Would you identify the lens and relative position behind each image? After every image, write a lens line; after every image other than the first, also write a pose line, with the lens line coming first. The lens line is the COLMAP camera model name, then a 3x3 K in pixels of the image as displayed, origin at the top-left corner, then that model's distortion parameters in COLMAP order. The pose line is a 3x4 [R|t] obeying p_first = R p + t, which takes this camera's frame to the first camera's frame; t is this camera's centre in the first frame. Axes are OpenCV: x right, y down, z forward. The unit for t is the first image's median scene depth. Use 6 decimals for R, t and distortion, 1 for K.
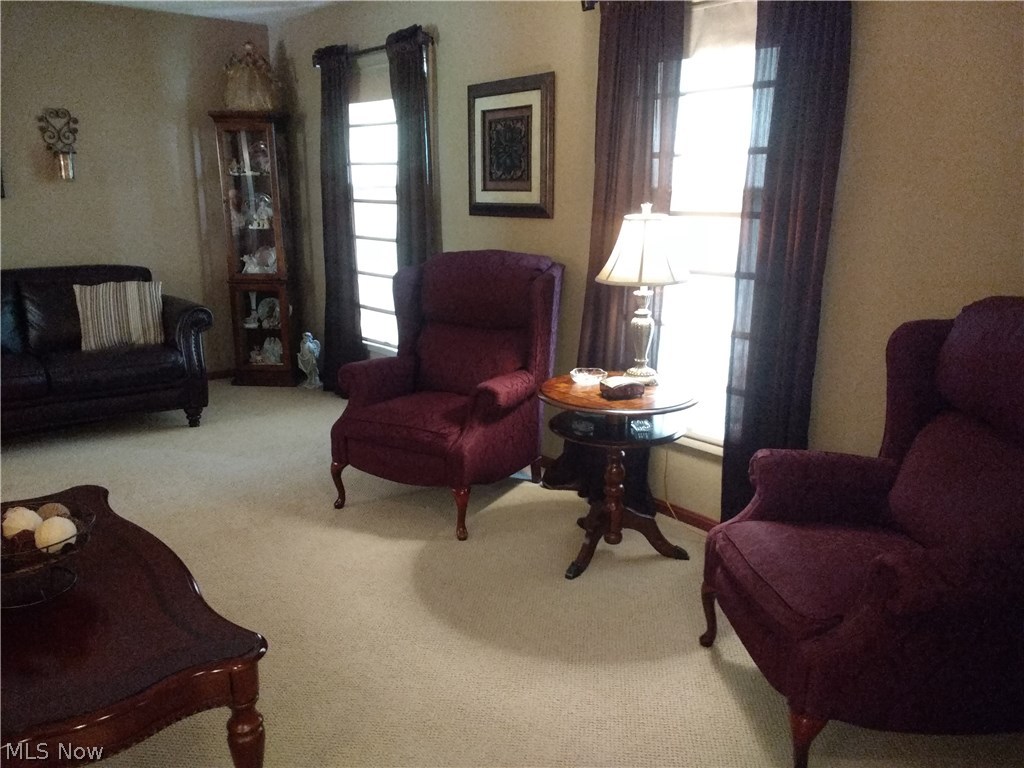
lens RADIAL K [[802.5, 0, 510.4], [0, 802.5, 389.6], [0, 0, 1]] dist [0.089271, -0.139735]
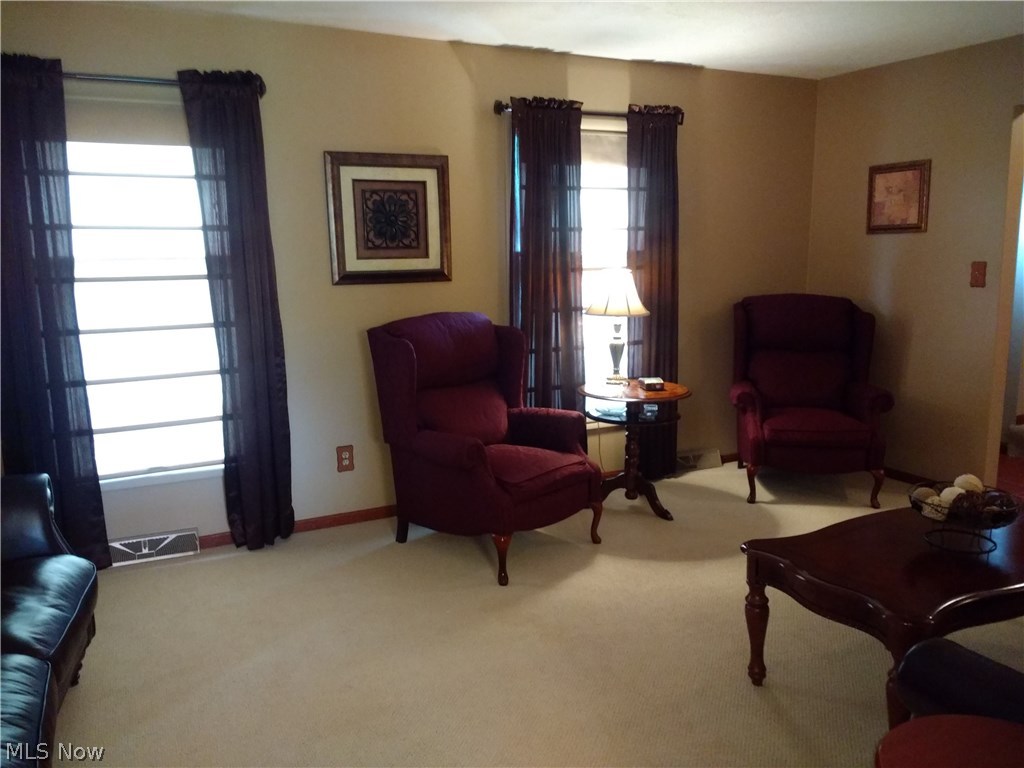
lens RADIAL K [[802.5, 0, 511.9], [0, 802.5, 386.1], [0, 0, 1]] dist [0.089271, -0.139735]
pose [[0.236282, -0.163440, 0.957841, -0.918575], [0.255124, 0.961603, 0.101147, -0.146159], [-0.937594, 0.220469, 0.268907, 0.581873]]
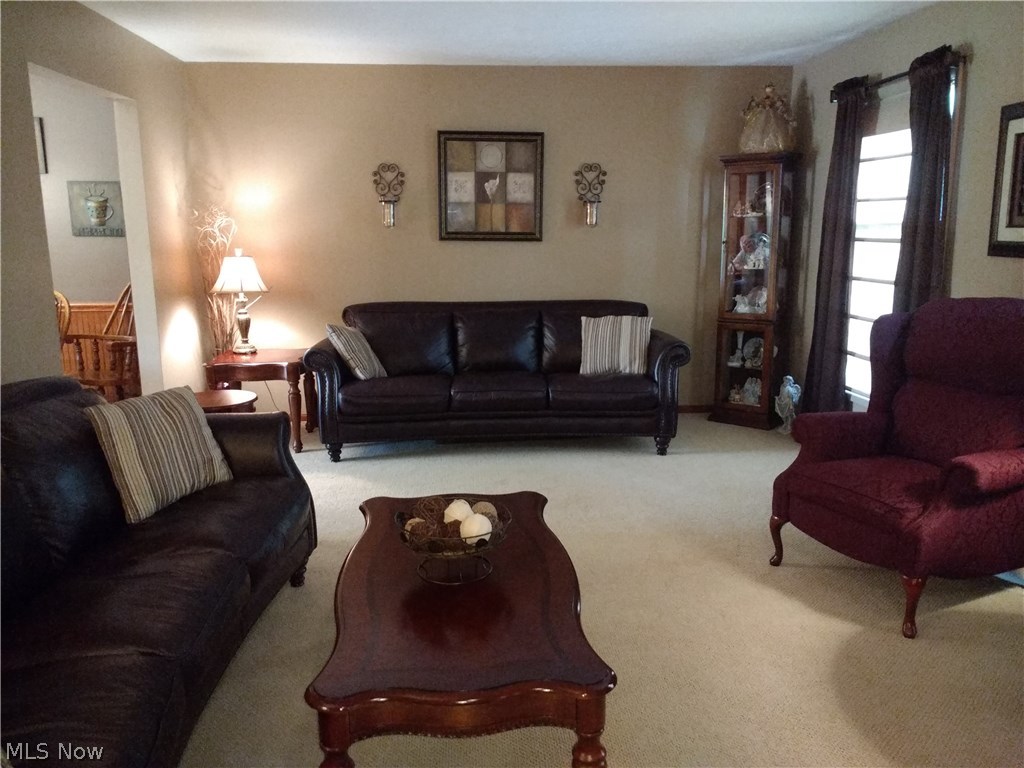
lens RADIAL K [[802.5, 0, 506.1], [0, 802.5, 387.8], [0, 0, 1]] dist [0.089271, -0.139735]
pose [[0.802559, 0.102822, -0.587645, 0.058847], [-0.131217, 0.991337, -0.005749, -0.009540], [0.581963, 0.081723, 0.809098, 0.034103]]
